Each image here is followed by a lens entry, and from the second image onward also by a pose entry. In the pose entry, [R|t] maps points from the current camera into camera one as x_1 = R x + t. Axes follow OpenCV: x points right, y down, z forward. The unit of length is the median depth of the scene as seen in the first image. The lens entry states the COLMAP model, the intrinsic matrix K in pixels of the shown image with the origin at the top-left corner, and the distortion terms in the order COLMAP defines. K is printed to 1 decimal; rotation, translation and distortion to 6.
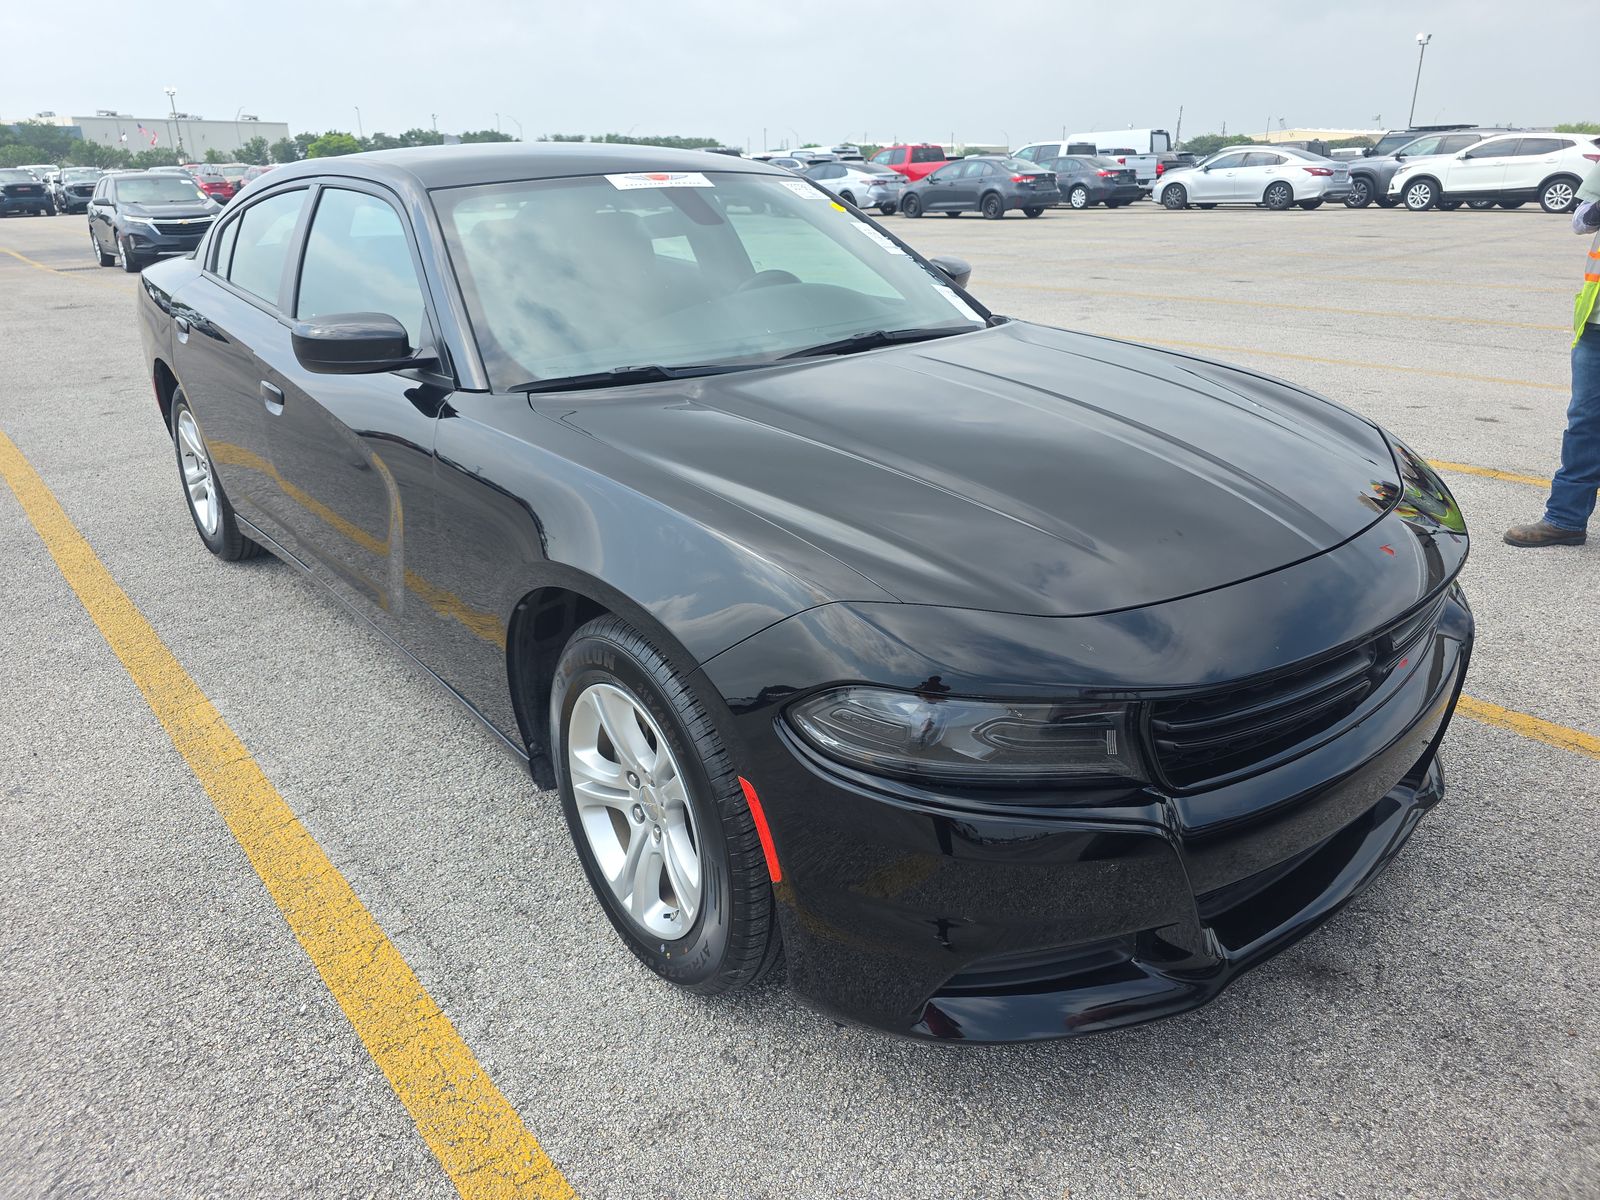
lens RADIAL K [[1066.8, 0, 790.4], [0, 1066.8, 559.7], [0, 0, 1]] dist [0.038915, -0.033351]
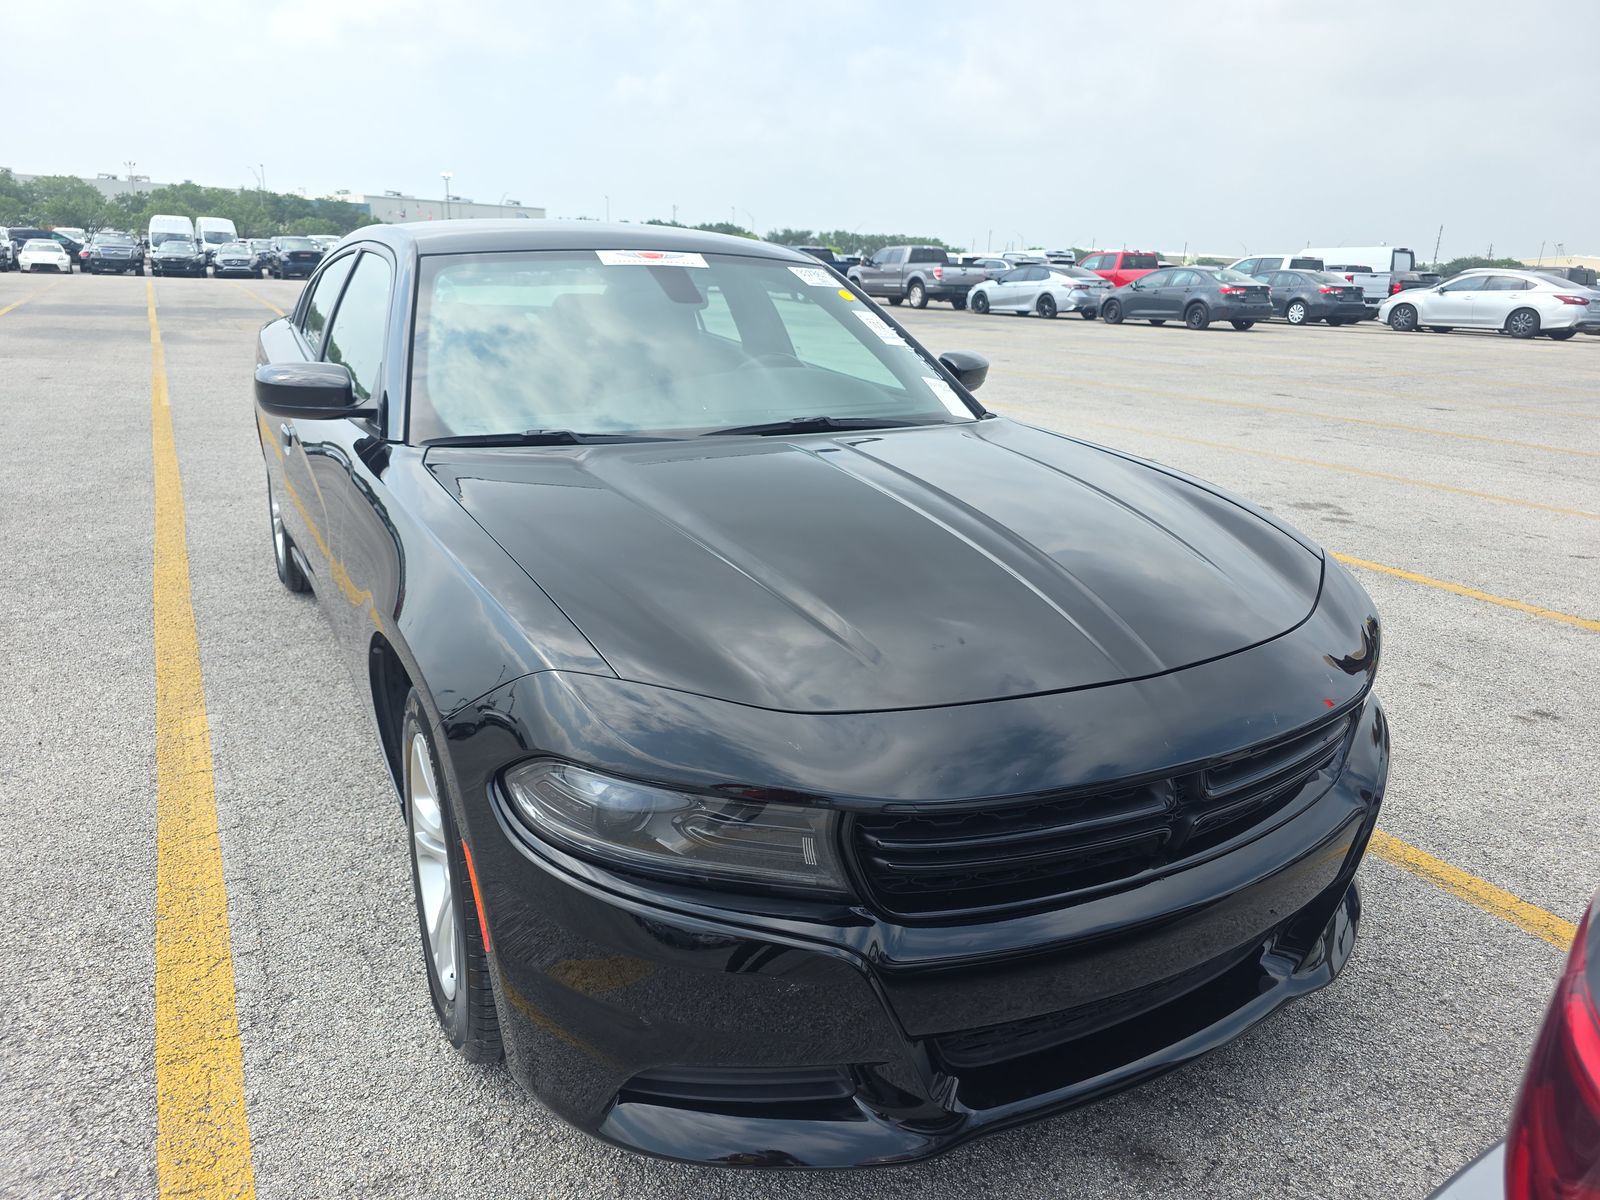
lens RADIAL K [[1066.8, 0, 796.7], [0, 1066.8, 590.5], [0, 0, 1]] dist [0.038915, -0.033351]
pose [[0.980836, 0.098493, -0.168106, 0.219466], [-0.107664, 0.993108, -0.046320, -0.005923], [0.162385, 0.063532, 0.984680, 0.033763]]
